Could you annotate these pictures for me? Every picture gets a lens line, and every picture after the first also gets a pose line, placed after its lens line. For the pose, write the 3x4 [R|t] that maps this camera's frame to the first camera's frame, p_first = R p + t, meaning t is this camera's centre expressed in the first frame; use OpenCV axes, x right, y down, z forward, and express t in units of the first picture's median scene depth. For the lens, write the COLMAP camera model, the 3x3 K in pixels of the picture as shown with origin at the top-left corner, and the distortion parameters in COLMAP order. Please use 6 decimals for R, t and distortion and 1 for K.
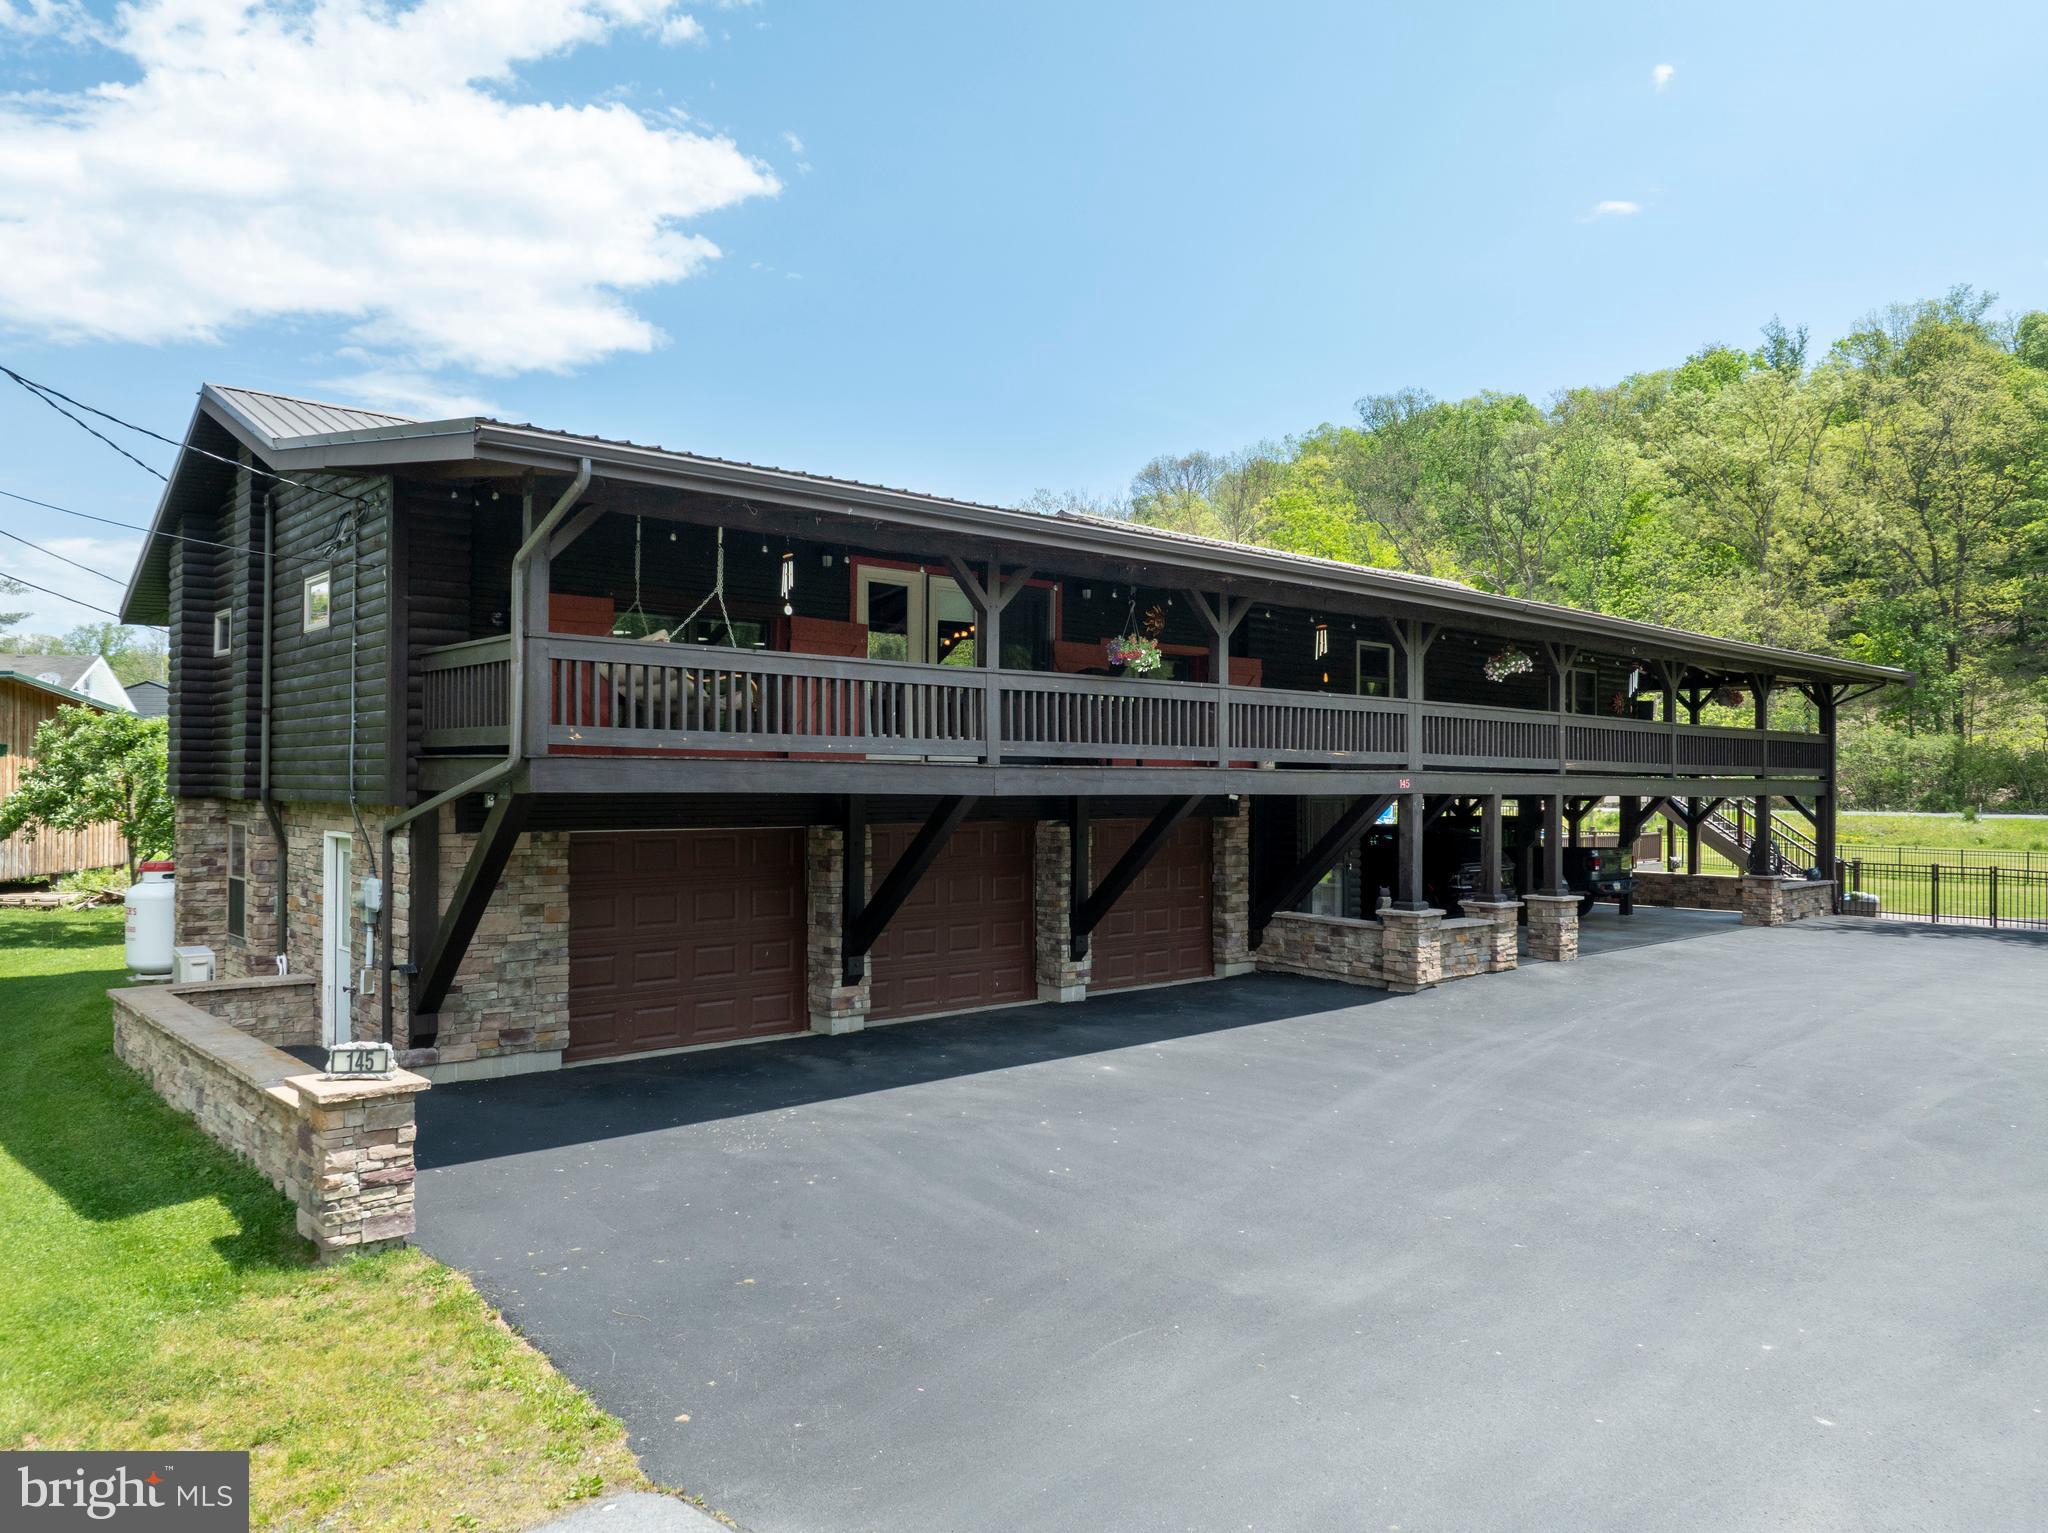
lens RADIAL K [[1439.5, 0, 1021.0], [0, 1439.5, 771.5], [0, 0, 1]] dist [-0.053851, 0.026939]
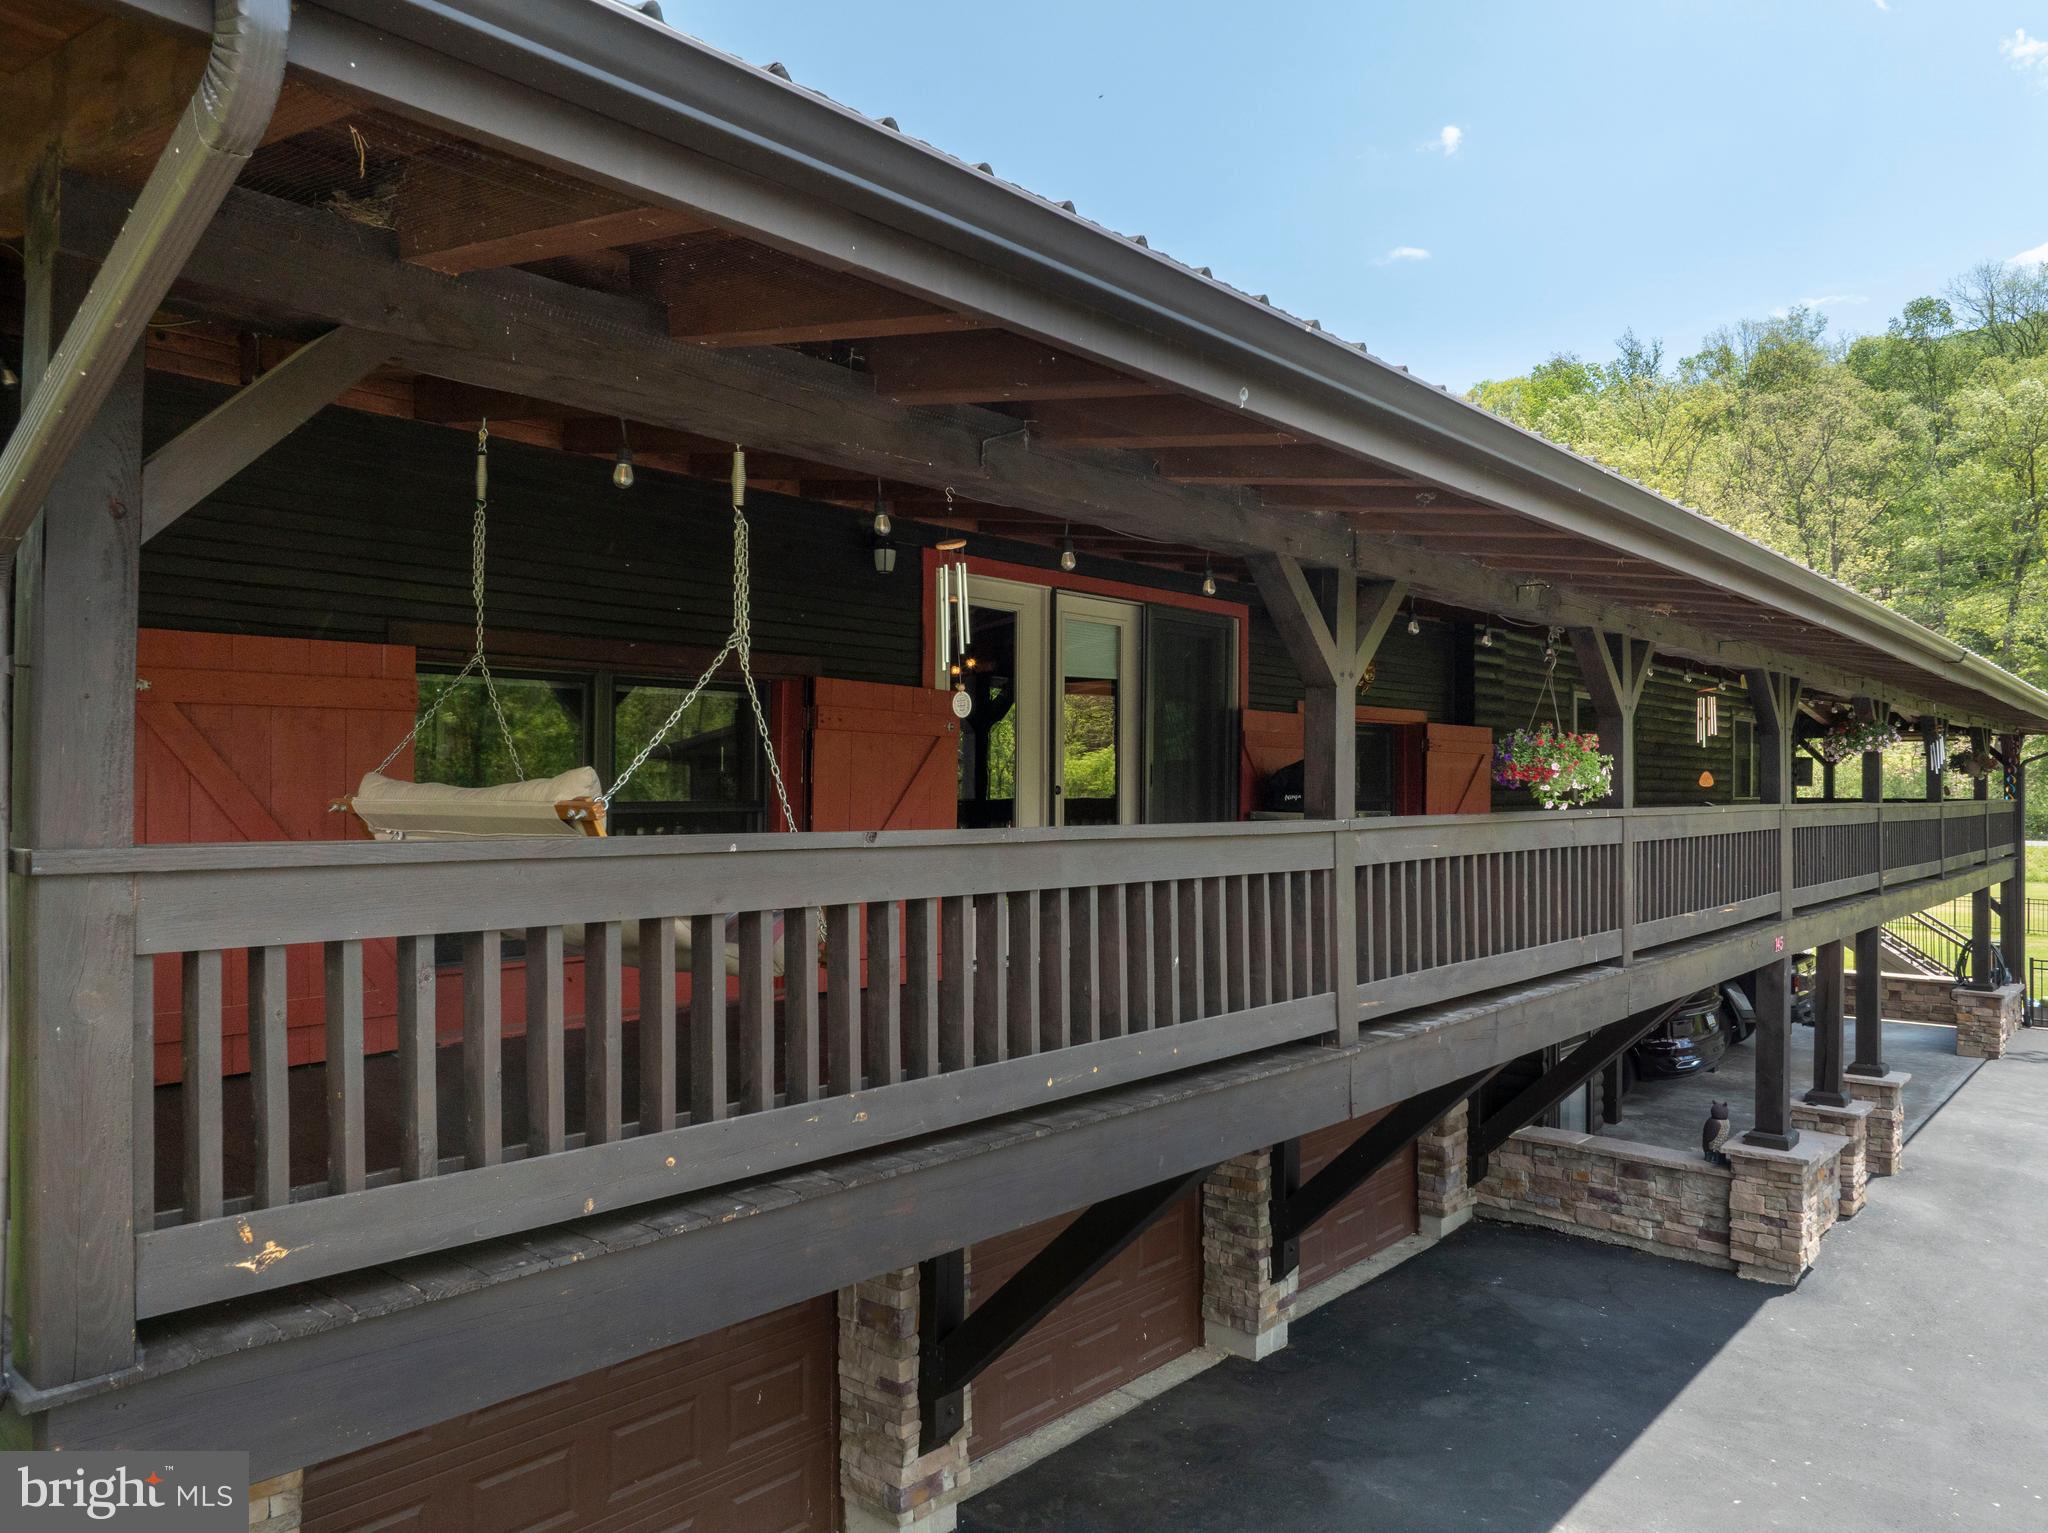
lens RADIAL K [[1439.5, 0, 1027.7], [0, 1439.5, 760.6], [0, 0, 1]] dist [-0.053851, 0.026939]
pose [[0.991366, -0.000309, 0.131124, -0.131679], [0.001443, 0.999962, -0.008554, -0.066964], [-0.131116, 0.008670, 0.991329, 0.459967]]
